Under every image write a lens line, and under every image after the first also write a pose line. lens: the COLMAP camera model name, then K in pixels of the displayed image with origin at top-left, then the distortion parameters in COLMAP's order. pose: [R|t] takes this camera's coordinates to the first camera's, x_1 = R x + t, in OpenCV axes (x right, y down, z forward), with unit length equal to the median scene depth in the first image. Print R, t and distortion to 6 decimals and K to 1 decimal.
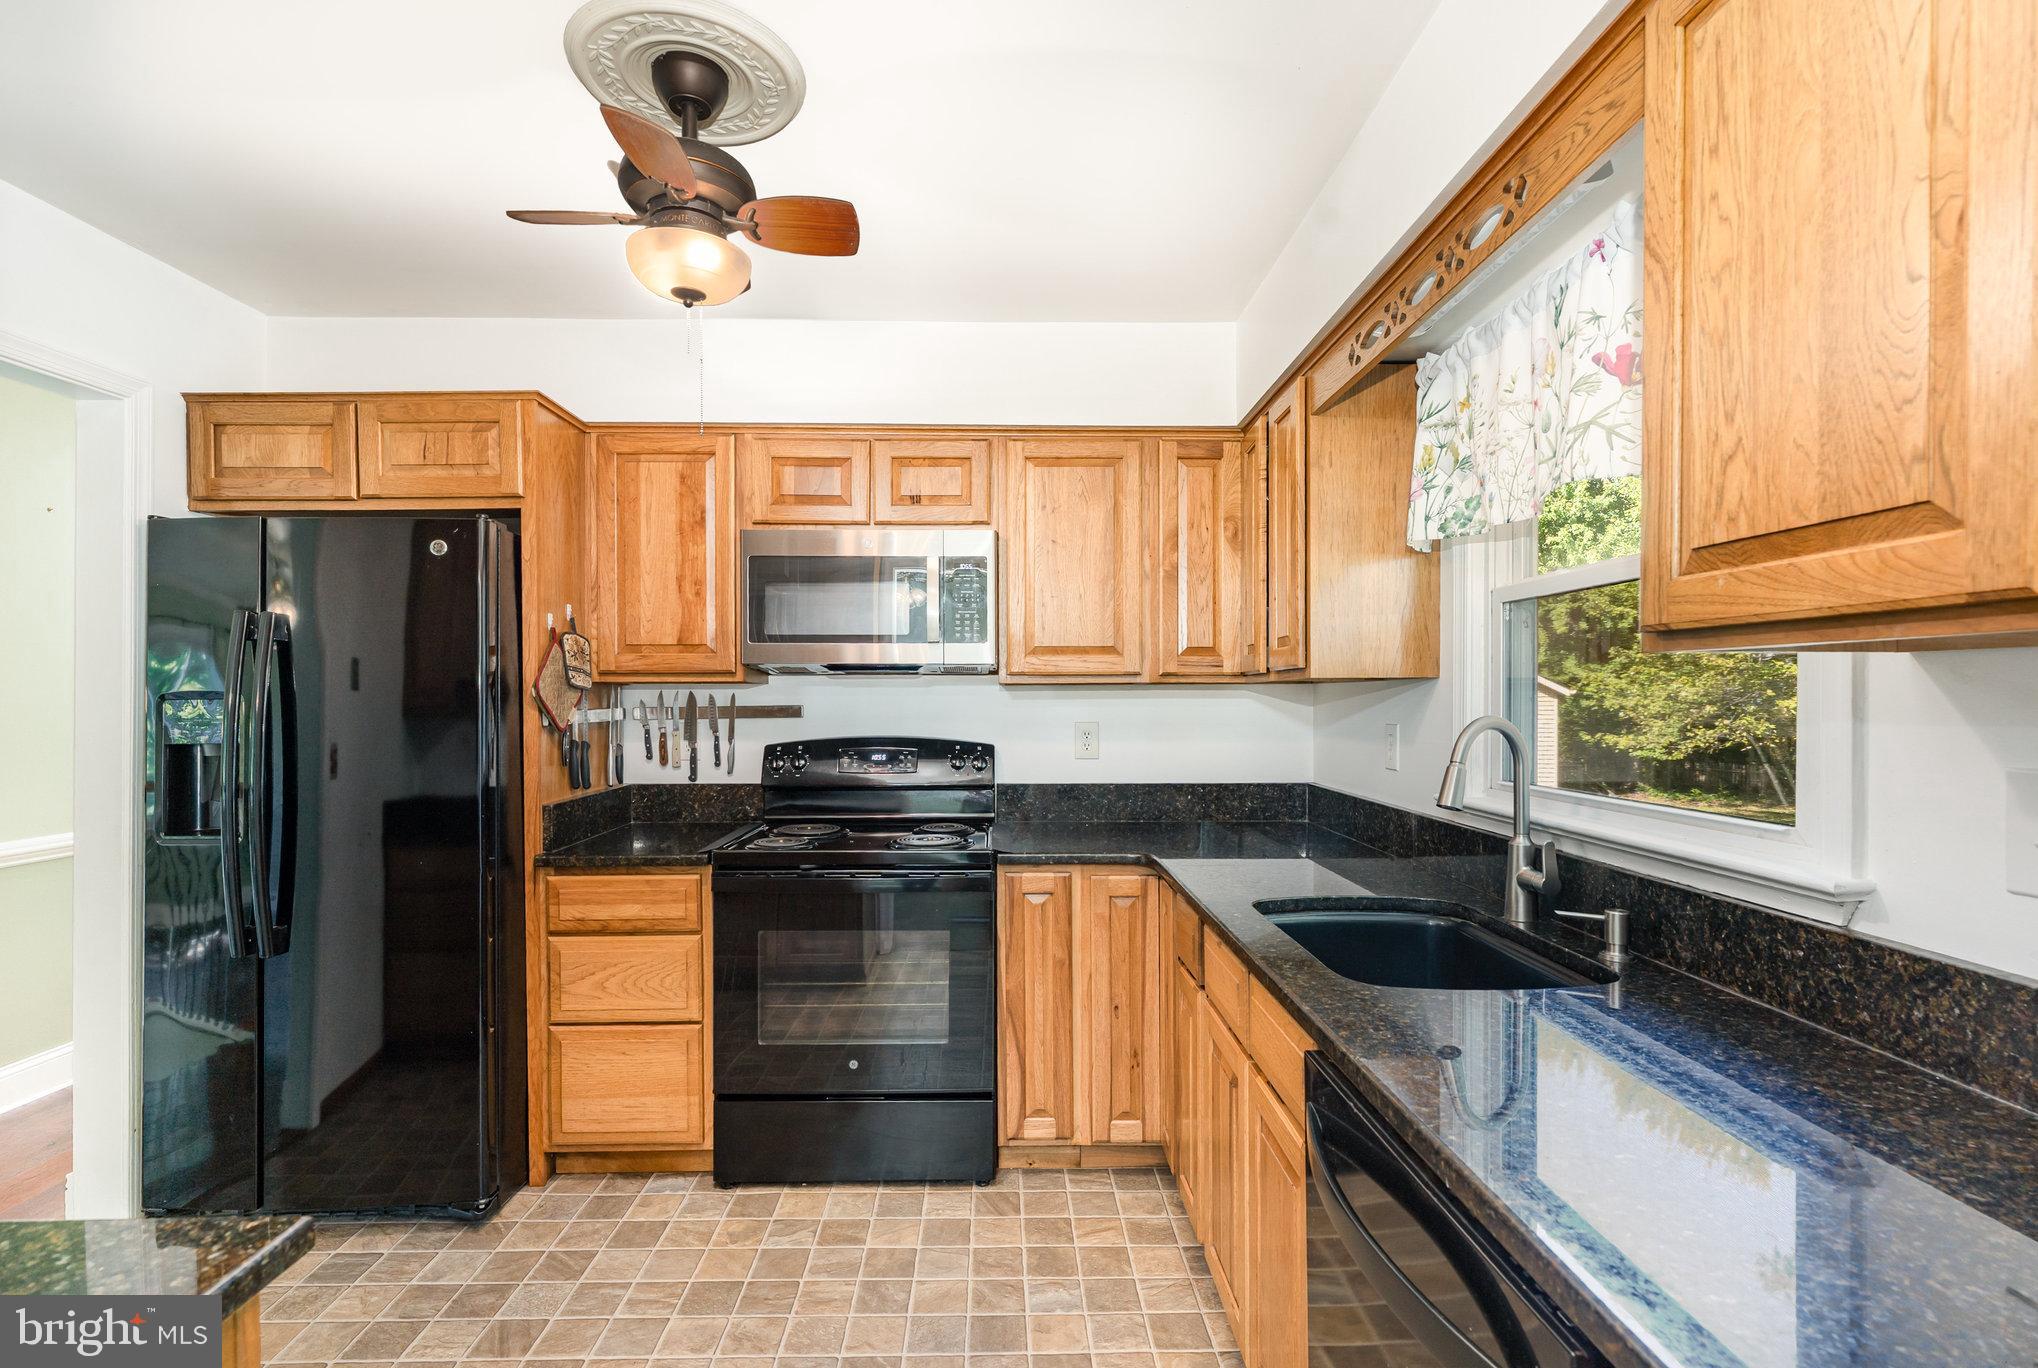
lens RADIAL K [[959.4, 0, 1013.3], [0, 959.4, 695.9], [0, 0, 1]] dist [0.001094, -0.000012]
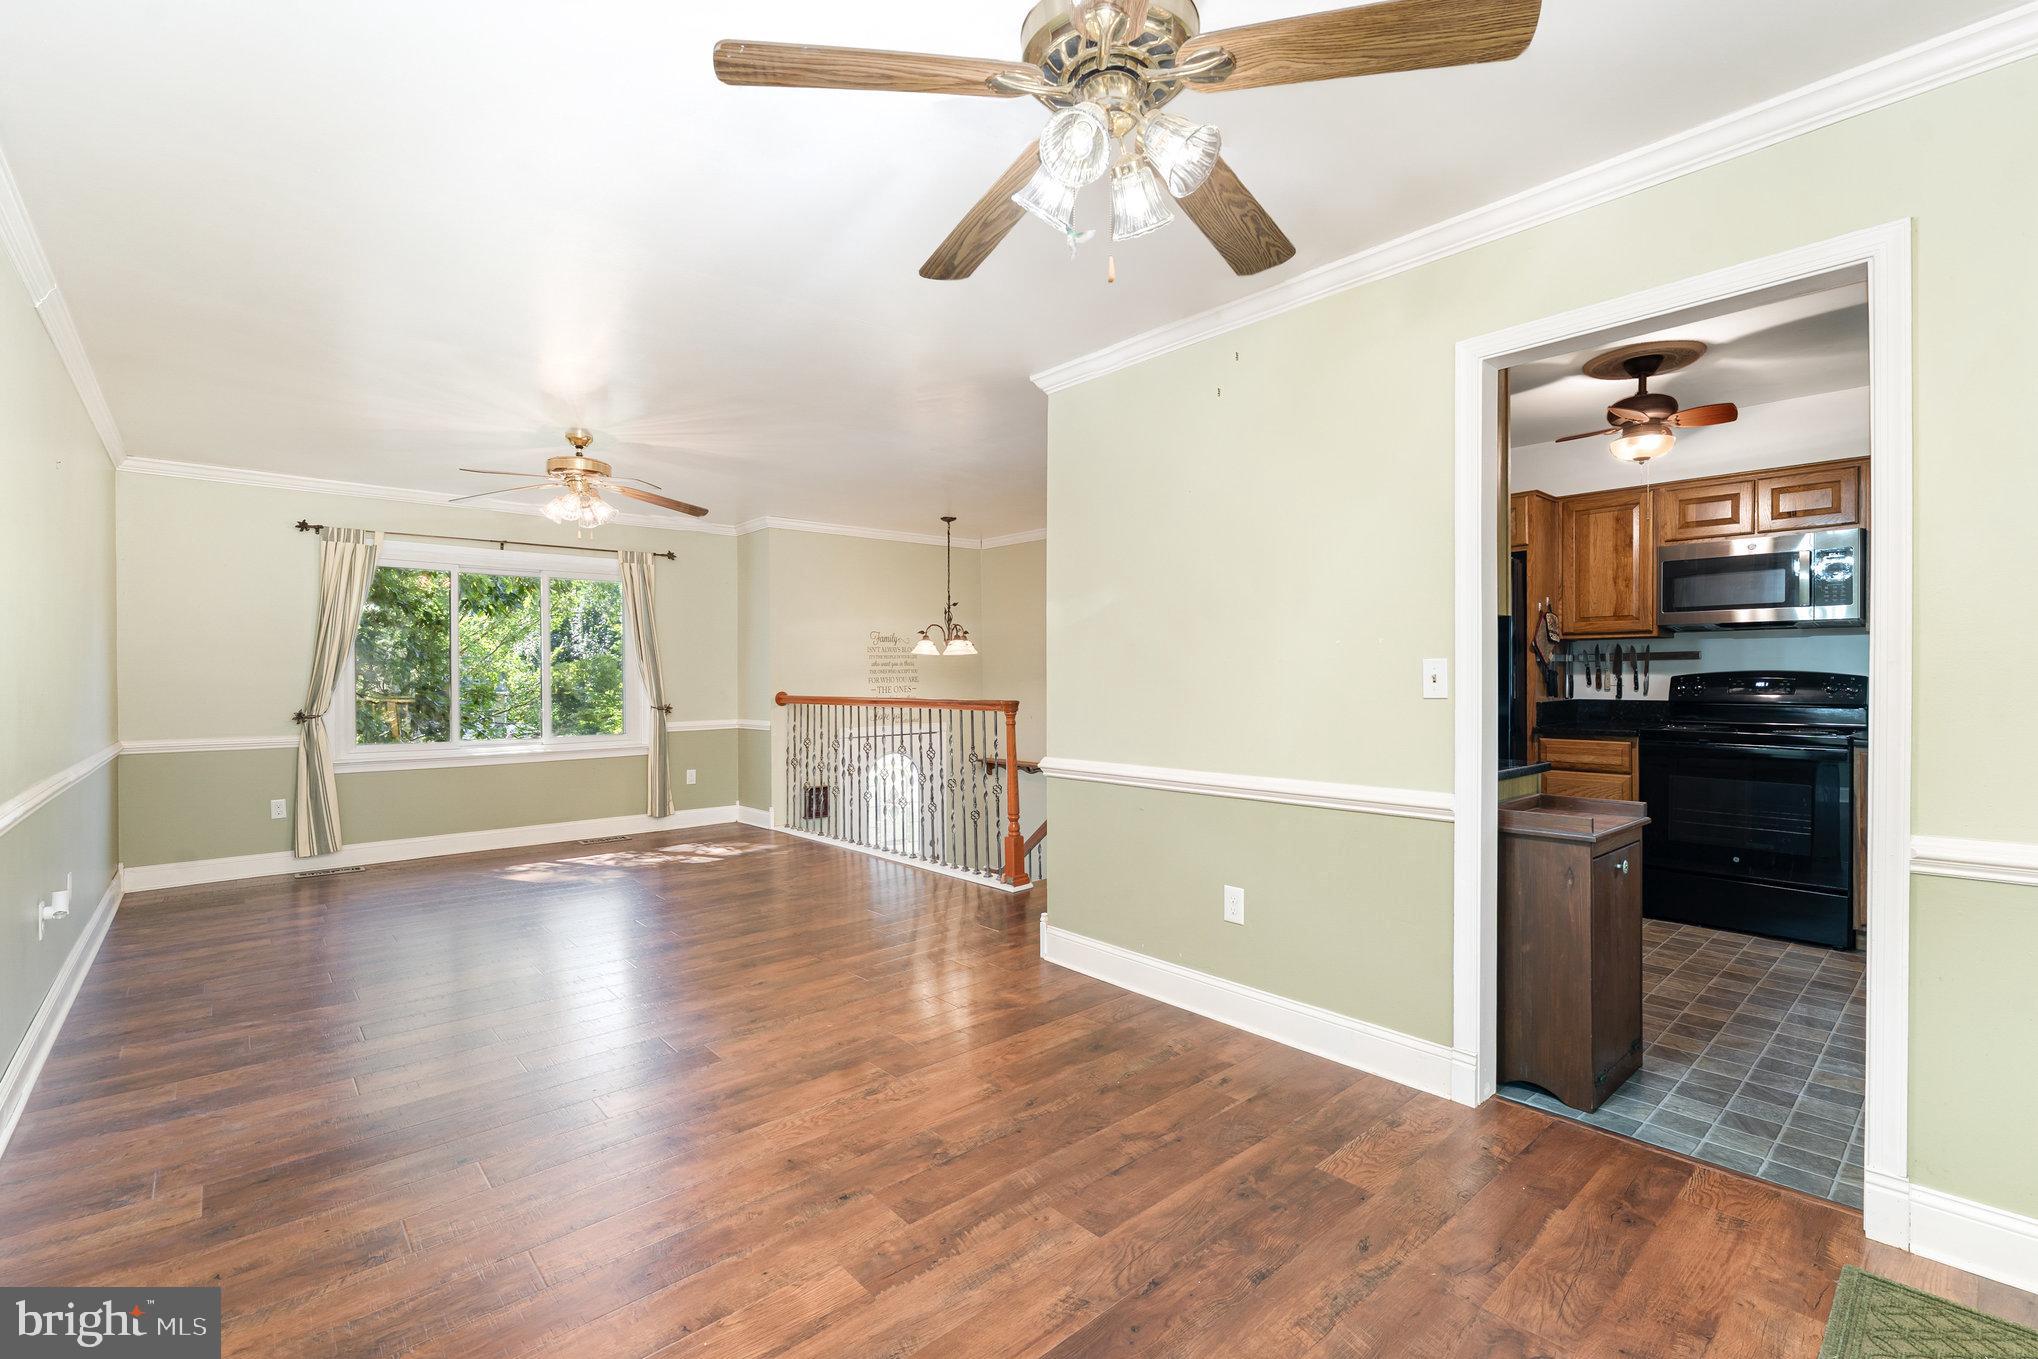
lens RADIAL K [[898.6, 0, 1019.0], [0, 898.6, 679.5], [0, 0, 1]] dist [0.000969, 0.000164]
pose [[0.651669, 0.004507, -0.758490, 0.189773], [0.000100, 0.999982, 0.006028, 0.053507], [0.758503, -0.004004, 0.651657, -0.900952]]
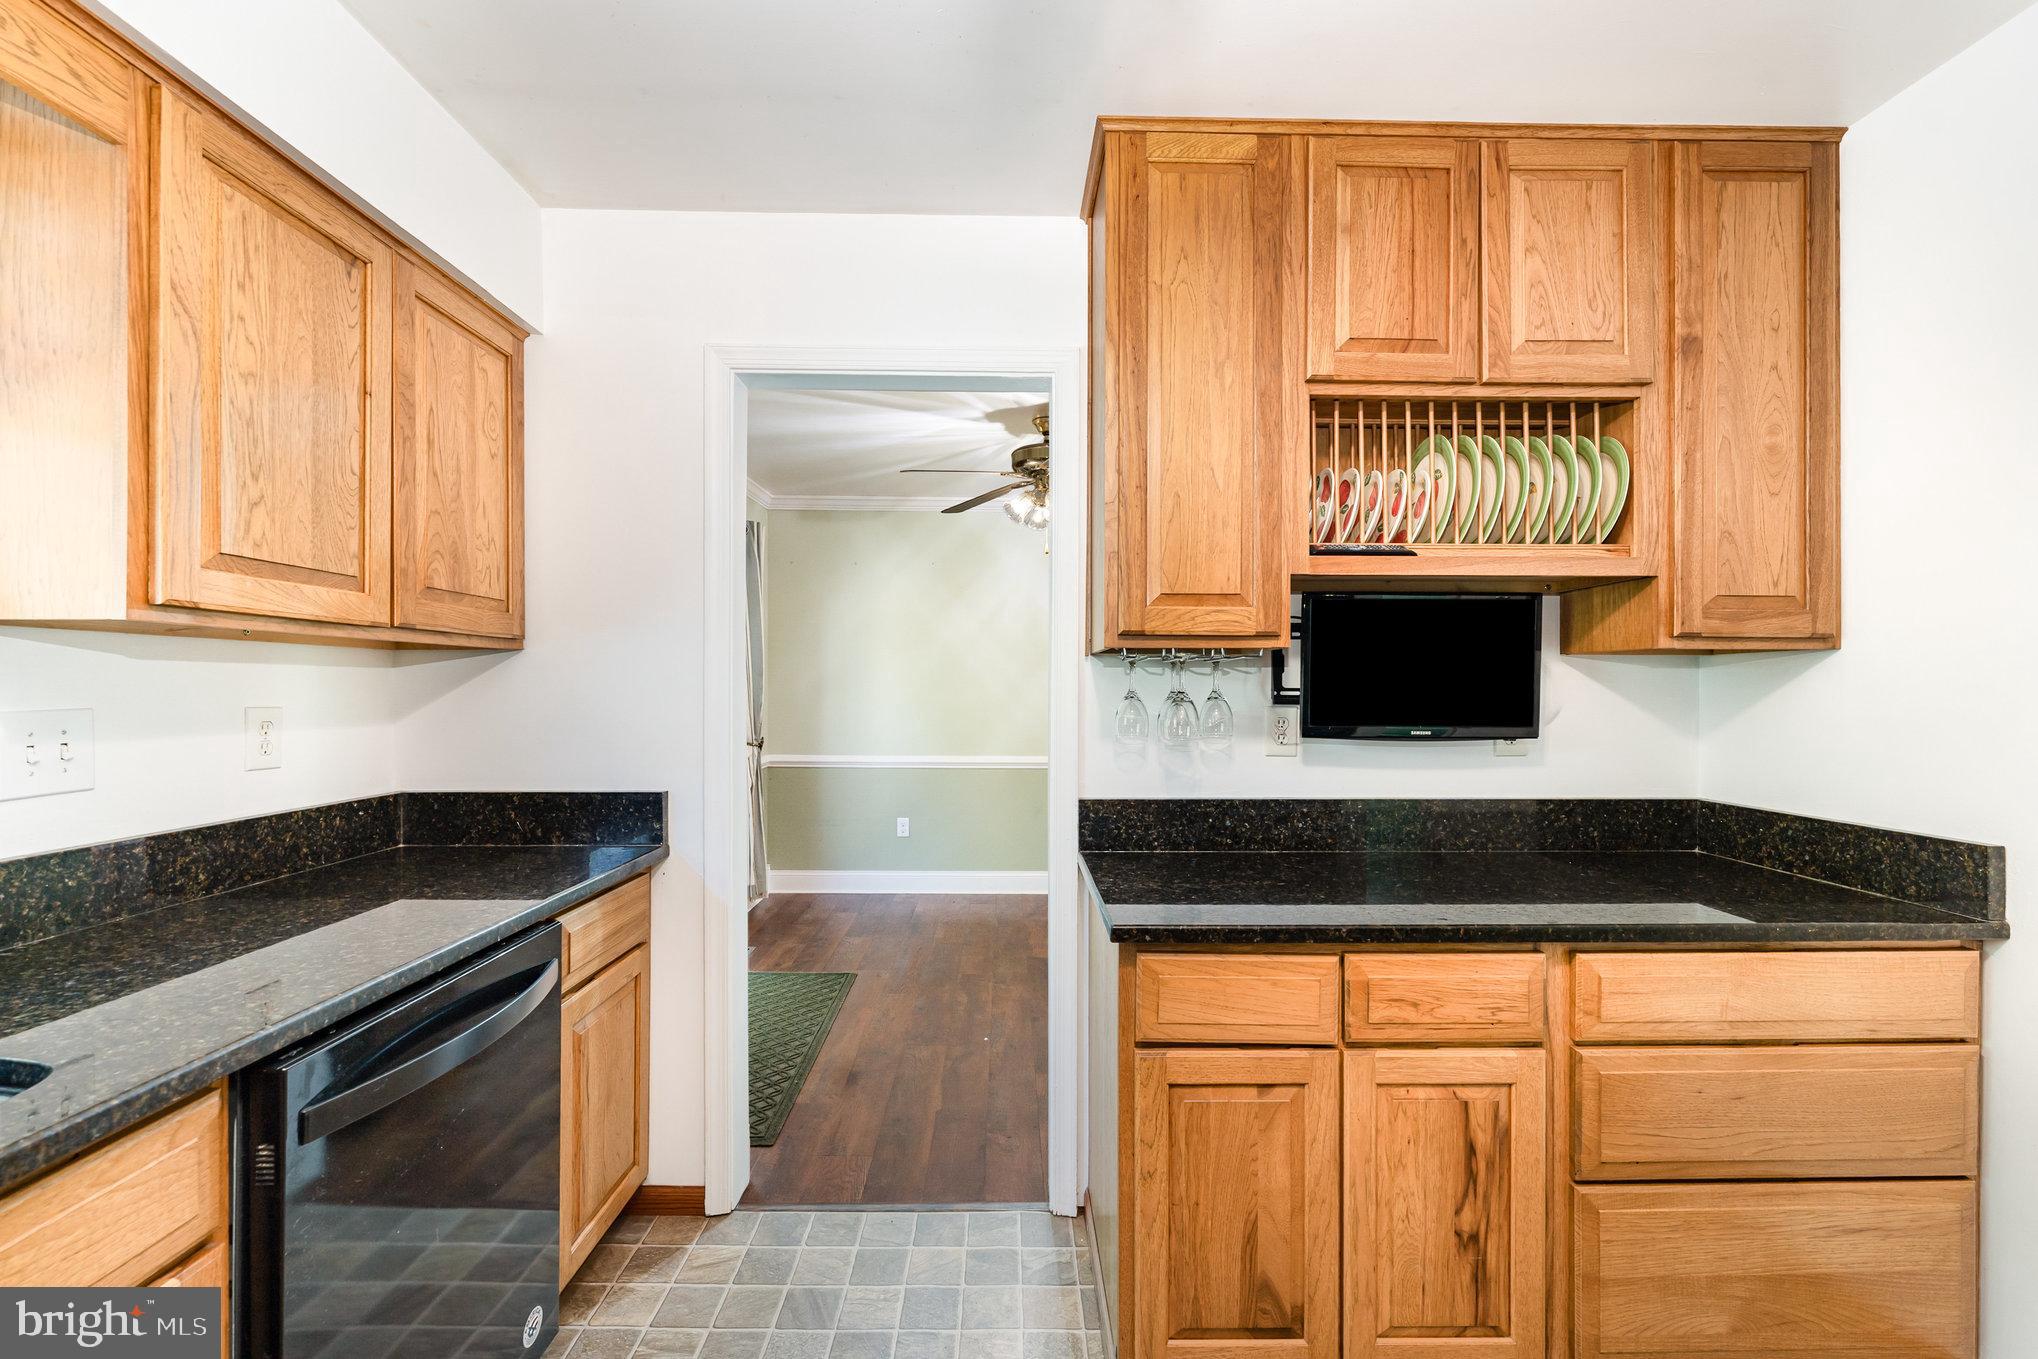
lens RADIAL K [[835.7, 0, 1019.1], [0, 835.7, 695.6], [0, 0, 1]] dist [0.000161, -0.000056]
pose [[-0.999995, -0.002071, -0.002356, -0.159192], [-0.002101, 0.999915, 0.012902, 0.012221], [0.002330, 0.012906, -0.999914, 0.807107]]
